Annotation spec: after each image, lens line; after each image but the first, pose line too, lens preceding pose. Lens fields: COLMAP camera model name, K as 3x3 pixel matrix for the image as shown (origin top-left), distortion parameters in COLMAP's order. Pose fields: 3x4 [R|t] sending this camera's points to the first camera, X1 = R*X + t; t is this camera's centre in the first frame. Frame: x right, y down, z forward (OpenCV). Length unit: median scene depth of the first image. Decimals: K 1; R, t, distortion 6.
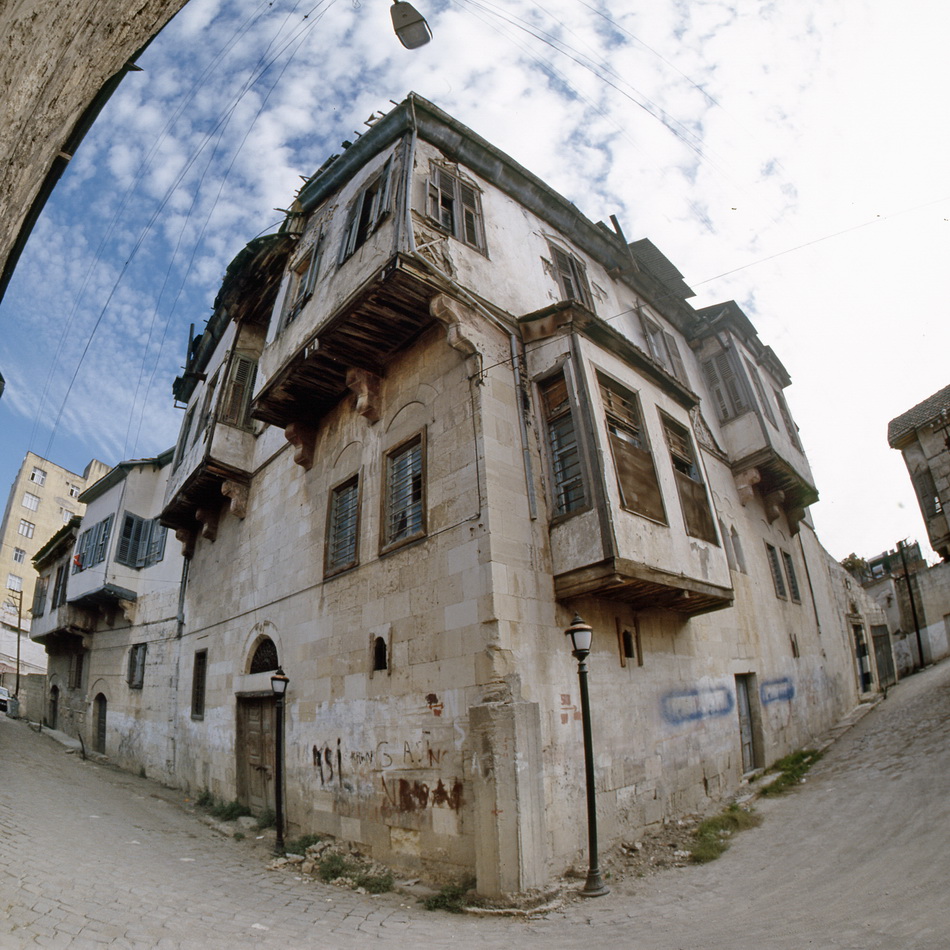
lens RADIAL K [[555.8, 0, 463.4], [0, 555.8, 455.2], [0, 0, 1]] dist [-0.344760, 0.114515]
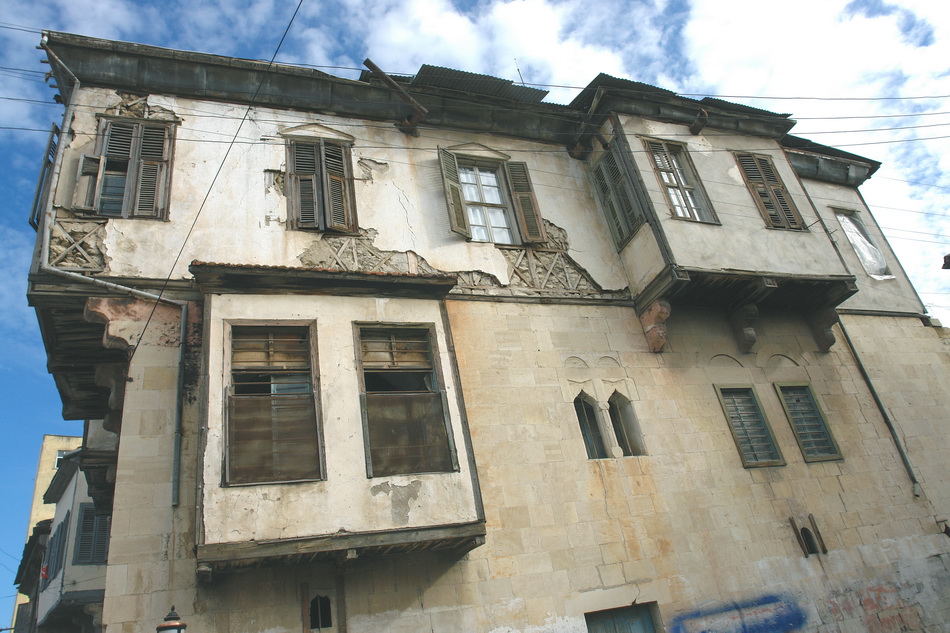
lens RADIAL K [[658.0, 0, 475.6], [0, 658.0, 313.8], [0, 0, 1]] dist [-0.102335, 0.066929]
pose [[0.929002, -0.277002, -0.245406, 0.795737], [0.288165, 0.957528, 0.010059, -0.059596], [0.232197, -0.080062, 0.969368, -0.009529]]
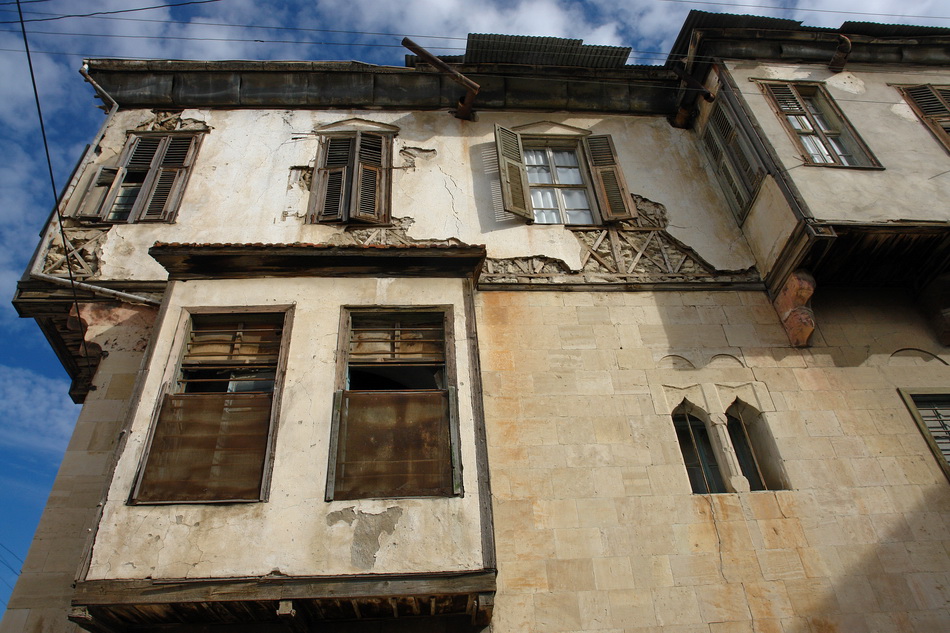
lens RADIAL K [[658.0, 0, 475.6], [0, 658.0, 313.8], [0, 0, 1]] dist [-0.102335, 0.066929]
pose [[0.805408, -0.381401, -0.453708, 0.852857], [0.321378, 0.924184, -0.206398, 0.138859], [0.498030, 0.020423, 0.866919, 0.338566]]
